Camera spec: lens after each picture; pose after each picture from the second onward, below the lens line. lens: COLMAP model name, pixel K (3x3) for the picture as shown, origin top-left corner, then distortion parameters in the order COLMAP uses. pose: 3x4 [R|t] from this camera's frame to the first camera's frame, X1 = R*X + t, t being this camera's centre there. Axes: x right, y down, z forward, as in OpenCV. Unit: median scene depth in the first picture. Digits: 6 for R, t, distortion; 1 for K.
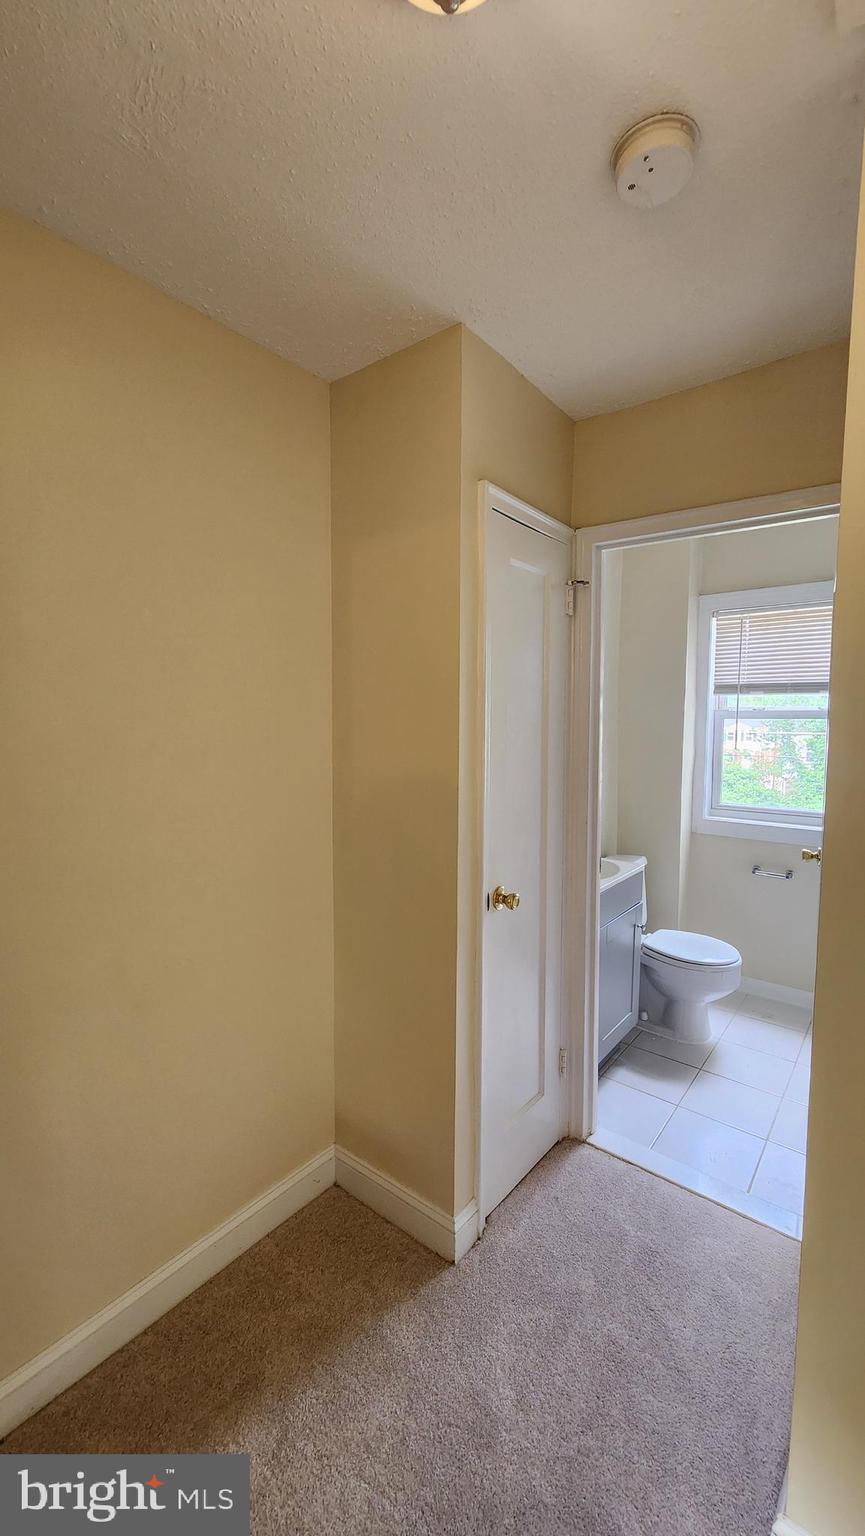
lens RADIAL K [[623.8, 0, 430.5], [0, 623.8, 760.9], [0, 0, 1]] dist [0.000172, 0.000658]
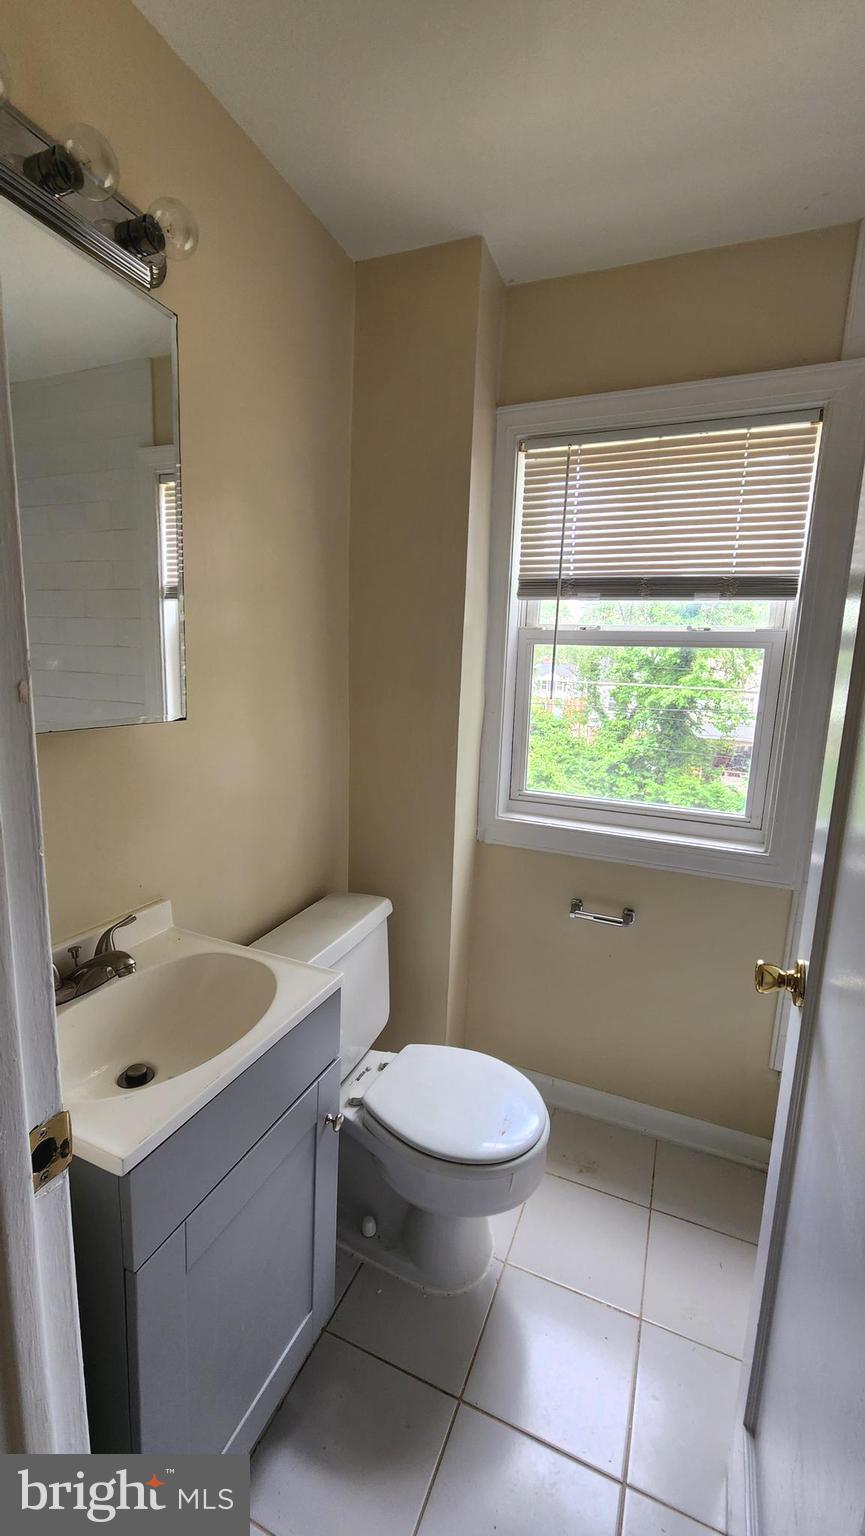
lens RADIAL K [[623.8, 0, 430.5], [0, 623.8, 760.9], [0, 0, 1]] dist [0.000172, 0.000658]
pose [[0.963716, -0.009022, 0.266776, 0.232695], [-0.014493, 0.996186, 0.086044, -0.009280], [-0.266535, -0.086789, 0.959910, 0.481849]]
